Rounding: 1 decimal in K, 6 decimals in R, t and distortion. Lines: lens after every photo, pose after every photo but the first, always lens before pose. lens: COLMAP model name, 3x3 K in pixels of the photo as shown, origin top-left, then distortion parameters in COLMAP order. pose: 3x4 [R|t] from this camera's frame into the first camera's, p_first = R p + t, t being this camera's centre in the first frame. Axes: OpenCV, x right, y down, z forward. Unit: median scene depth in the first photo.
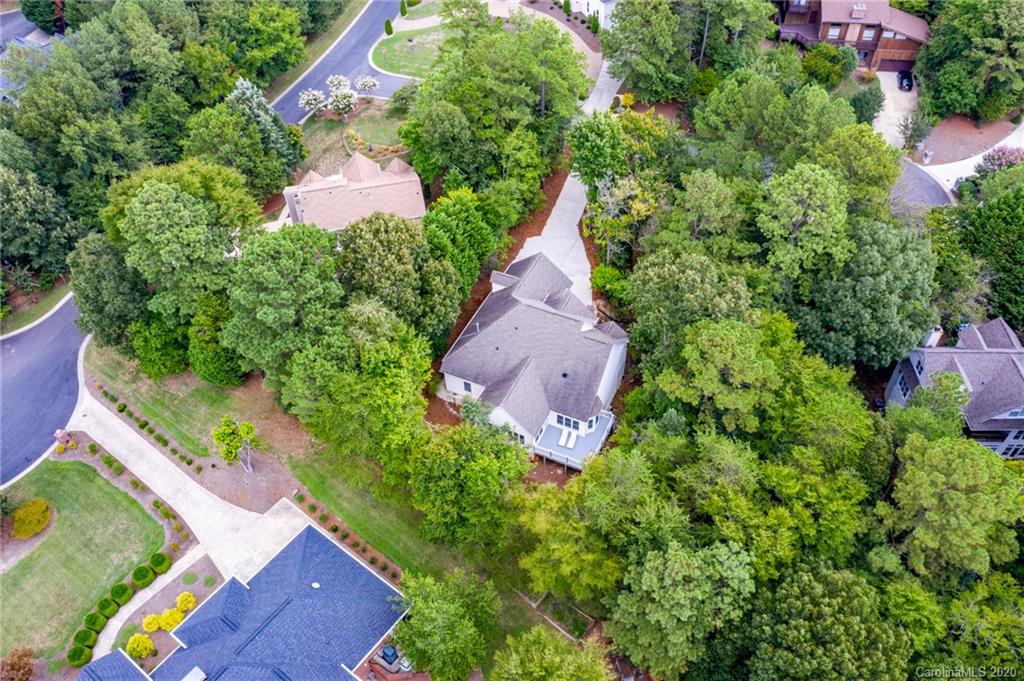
lens RADIAL K [[828.9, 0, 512.0], [0, 828.9, 340.5], [0, 0, 1]] dist [0.001839, 0.000097]
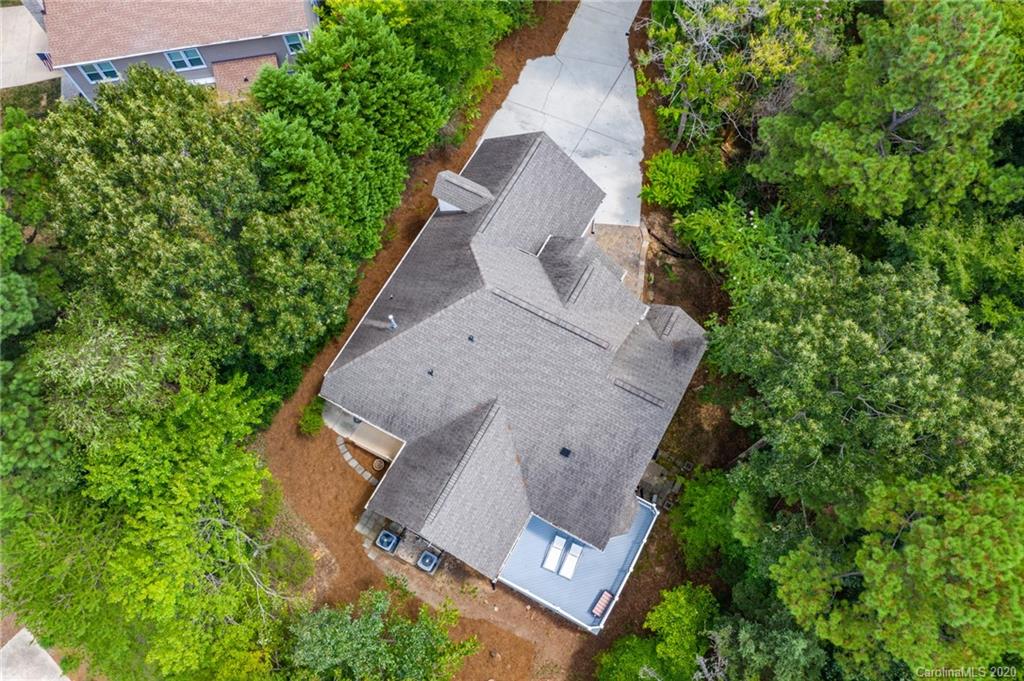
lens RADIAL K [[808.1, 0, 512.0], [0, 808.1, 340.5], [0, 0, 1]] dist [-0.005752, -0.002751]
pose [[0.997780, 0.060127, -0.028637, 0.040161], [-0.045177, 0.927011, 0.372303, -0.178598], [0.048932, -0.370183, 0.927669, 0.561079]]
